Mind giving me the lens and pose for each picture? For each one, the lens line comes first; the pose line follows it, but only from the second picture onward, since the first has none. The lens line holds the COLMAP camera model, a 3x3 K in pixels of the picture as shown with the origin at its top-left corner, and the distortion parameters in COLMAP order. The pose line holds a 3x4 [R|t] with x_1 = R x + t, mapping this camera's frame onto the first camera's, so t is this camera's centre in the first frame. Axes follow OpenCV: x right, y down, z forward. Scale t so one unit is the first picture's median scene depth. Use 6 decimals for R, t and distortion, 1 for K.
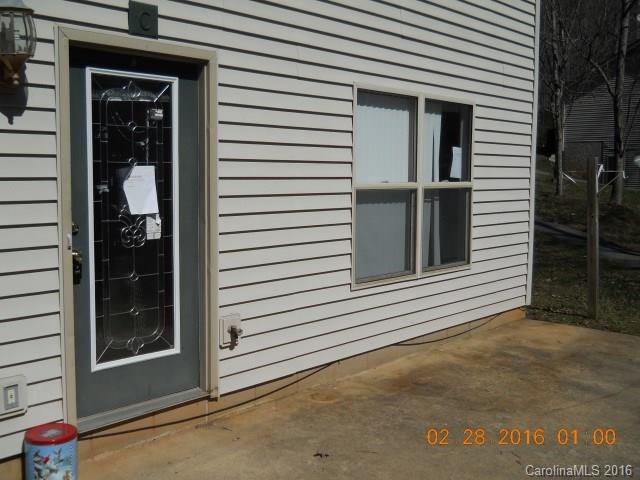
lens RADIAL K [[707.0, 0, 320.0], [0, 707.0, 240.0], [0, 0, 1]] dist [0.000407, 0.045503]
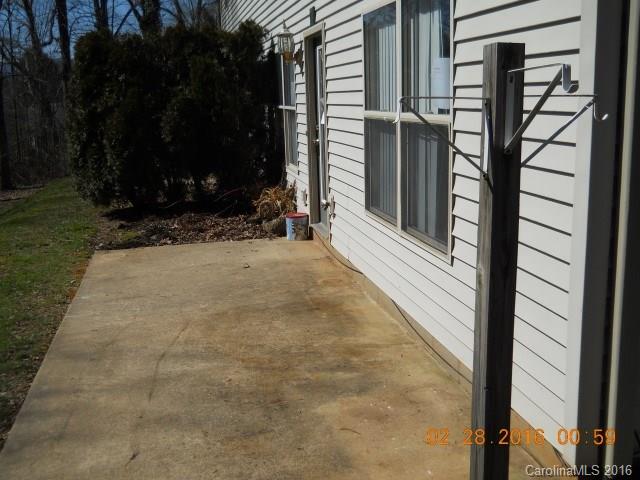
lens RADIAL K [[707.0, 0, 320.0], [0, 707.0, 240.0], [0, 0, 1]] dist [0.000407, 0.045503]
pose [[-0.598581, 0.173171, -0.782120, 0.972037], [-0.046333, 0.967235, 0.249617, -0.160841], [0.799721, 0.185654, -0.570946, 1.655239]]
